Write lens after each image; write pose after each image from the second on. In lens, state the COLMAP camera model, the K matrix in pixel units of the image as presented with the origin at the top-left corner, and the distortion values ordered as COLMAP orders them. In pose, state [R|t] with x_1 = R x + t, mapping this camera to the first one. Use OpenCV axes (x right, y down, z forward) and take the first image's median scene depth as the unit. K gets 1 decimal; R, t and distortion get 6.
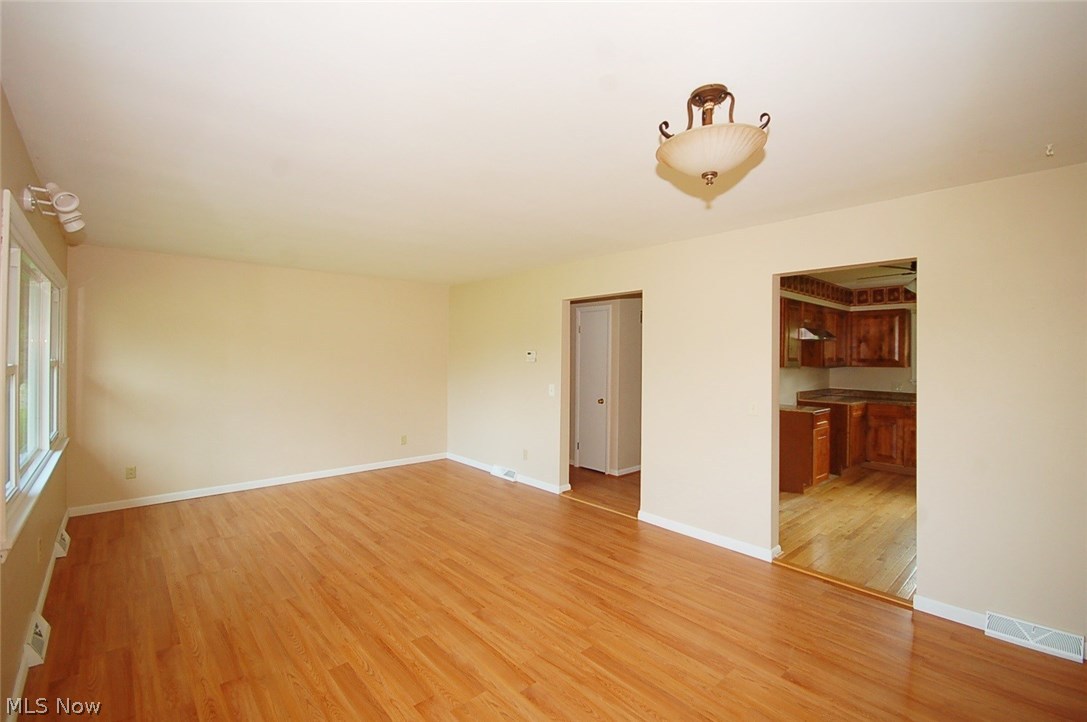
lens RADIAL K [[479.4, 0, 543.5], [0, 479.4, 361.0], [0, 0, 1]] dist [-0.000499, 0.000132]
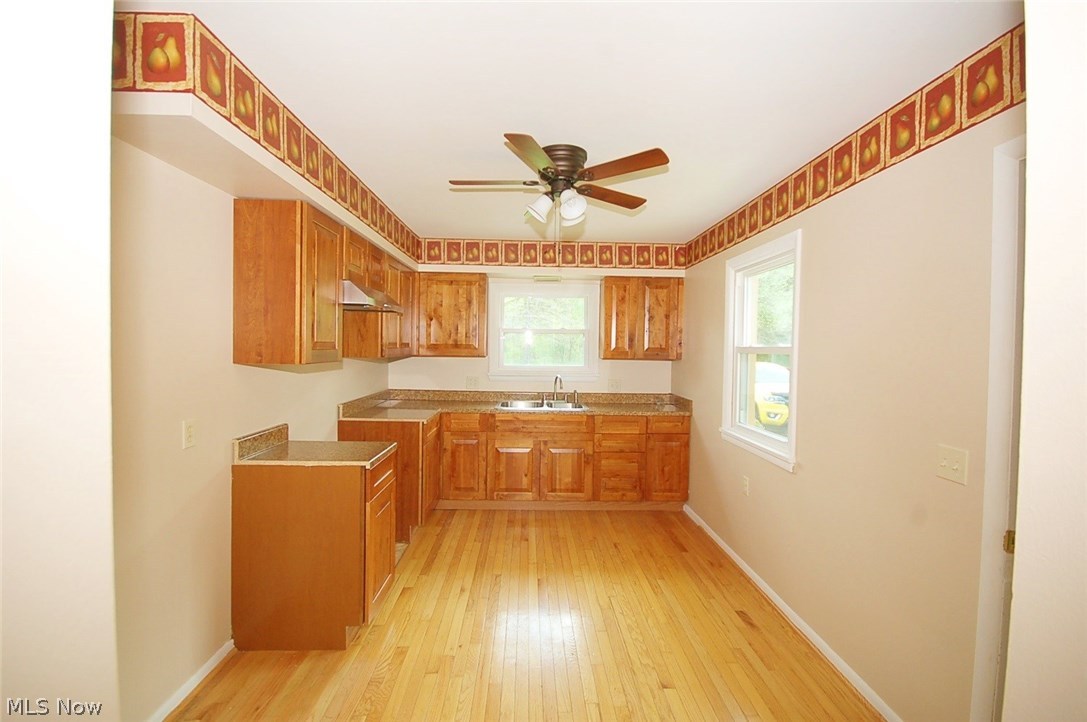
lens RADIAL K [[479.4, 0, 543.5], [0, 479.4, 361.0], [0, 0, 1]] dist [-0.000499, 0.000132]
pose [[0.643186, -0.017652, 0.765507, 0.249624], [-0.008324, 0.999514, 0.030043, -0.002598], [-0.765665, -0.025695, 0.642726, 0.447726]]
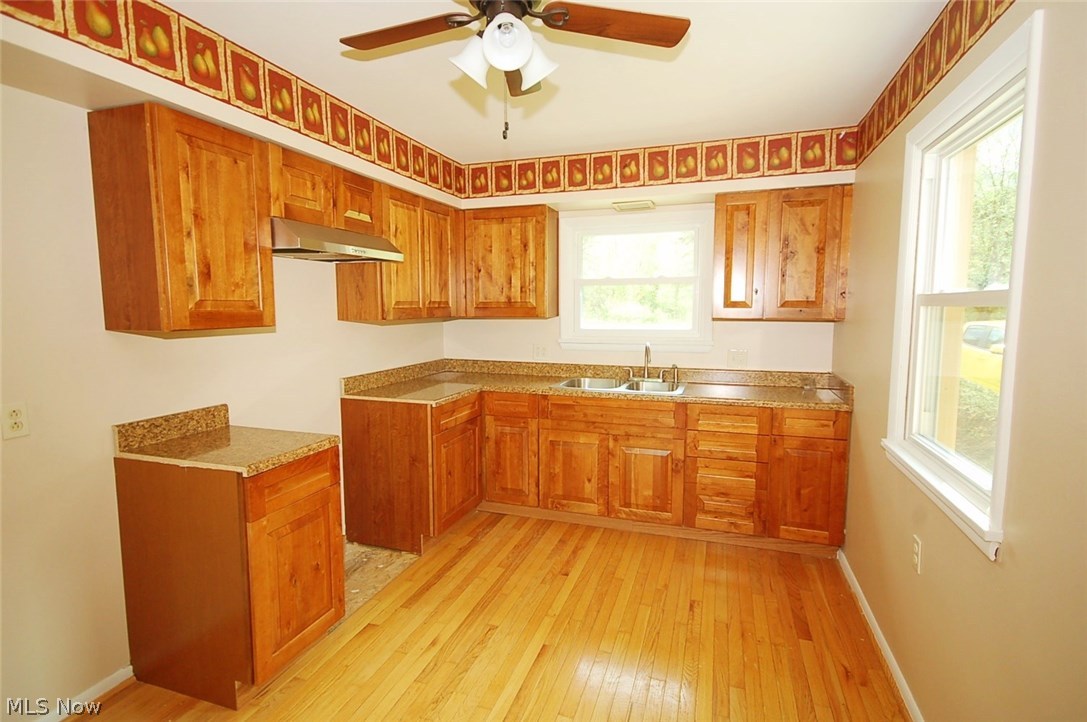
lens RADIAL K [[530.1, 0, 543.5], [0, 530.1, 361.0], [0, 0, 1]] dist [0.009621, -0.000522]
pose [[0.870759, -0.058041, 0.488272, 0.432591], [0.009535, 0.994815, 0.101250, 0.000674], [-0.491617, -0.083509, 0.866798, 0.456566]]
